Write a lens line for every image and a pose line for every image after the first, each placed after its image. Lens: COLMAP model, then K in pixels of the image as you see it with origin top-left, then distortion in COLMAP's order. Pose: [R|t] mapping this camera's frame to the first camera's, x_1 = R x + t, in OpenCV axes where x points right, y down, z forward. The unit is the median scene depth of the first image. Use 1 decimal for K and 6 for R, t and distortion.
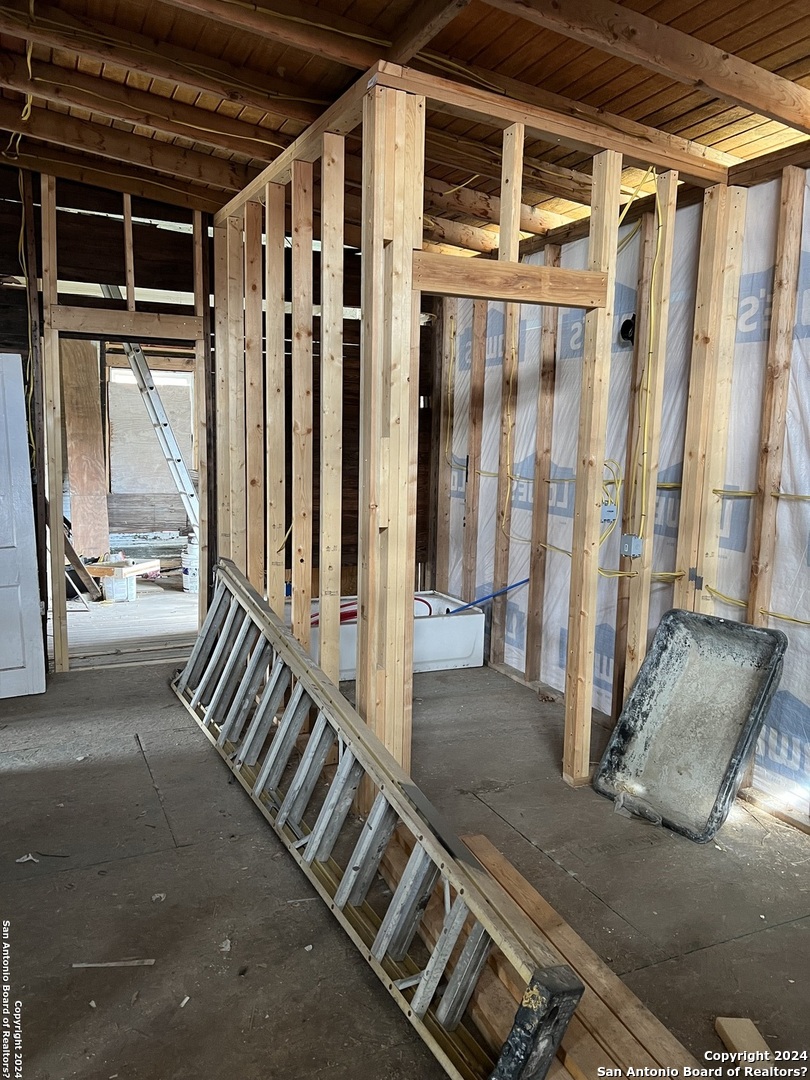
lens RADIAL K [[808.6, 0, 402.8], [0, 808.6, 542.8], [0, 0, 1]] dist [0.054580, -0.047387]
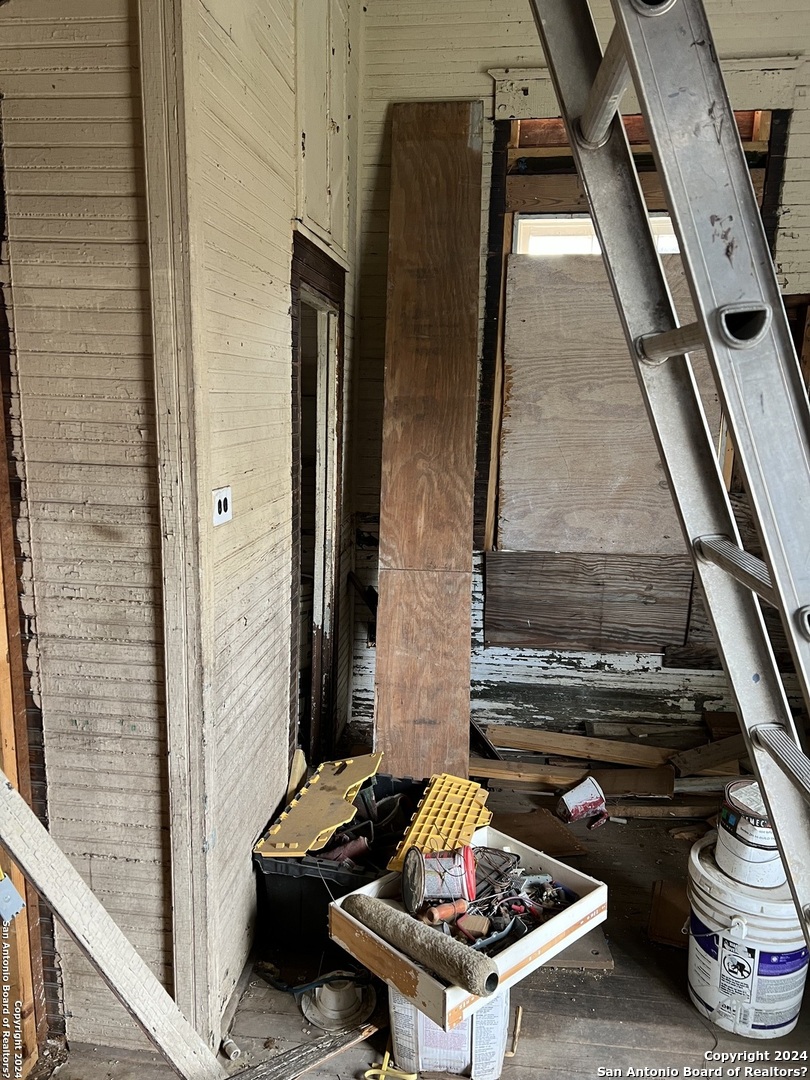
lens RADIAL K [[810.5, 0, 383.5], [0, 810.5, 546.6], [0, 0, 1]] dist [0.057249, -0.069833]
pose [[0.845220, 0.085521, -0.527531, -0.198640], [-0.055277, 0.995808, 0.072870, -0.087737], [0.531552, -0.032432, 0.846405, 0.640374]]
